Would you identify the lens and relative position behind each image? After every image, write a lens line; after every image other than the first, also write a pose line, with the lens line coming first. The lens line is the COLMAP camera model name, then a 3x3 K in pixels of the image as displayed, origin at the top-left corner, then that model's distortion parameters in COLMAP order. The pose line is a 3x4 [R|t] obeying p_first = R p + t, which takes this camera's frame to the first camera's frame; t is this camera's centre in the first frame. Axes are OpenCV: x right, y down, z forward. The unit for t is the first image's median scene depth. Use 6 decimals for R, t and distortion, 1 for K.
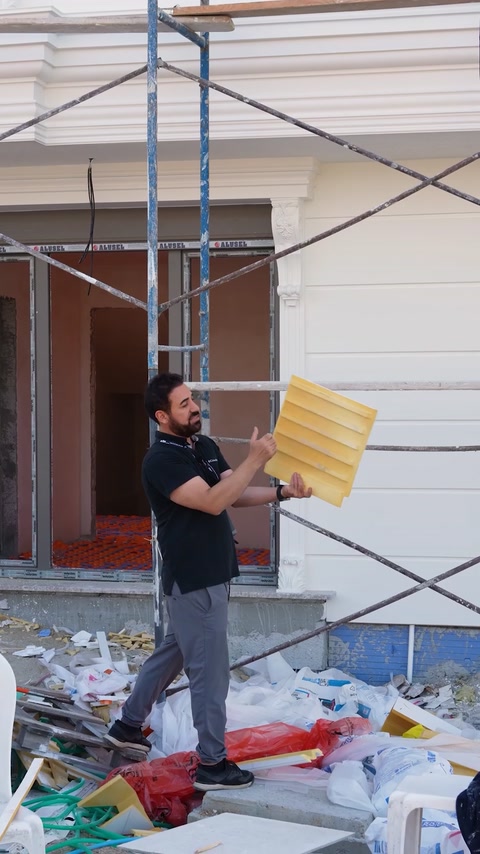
lens RADIAL K [[1611.2, 0, 240.0], [0, 1611.2, 427.0], [0, 0, 1]] dist [0.036073, 0.061060]
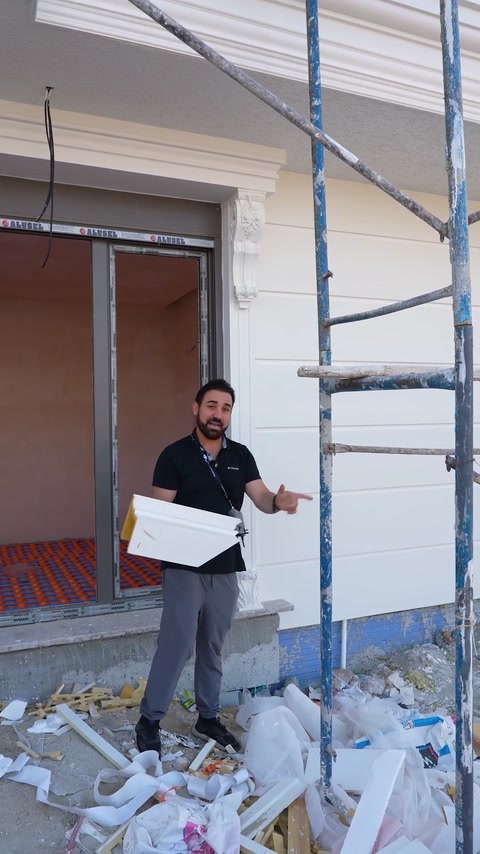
lens RADIAL K [[654.6, 0, 237.6], [0, 654.6, 424.6], [0, 0, 1]] dist [-0.001350, 0.006065]
pose [[0.797846, -0.012328, 0.602736, -0.202001], [0.025290, 0.999595, -0.013033, -0.001195], [-0.602331, 0.025641, 0.797834, 0.678902]]
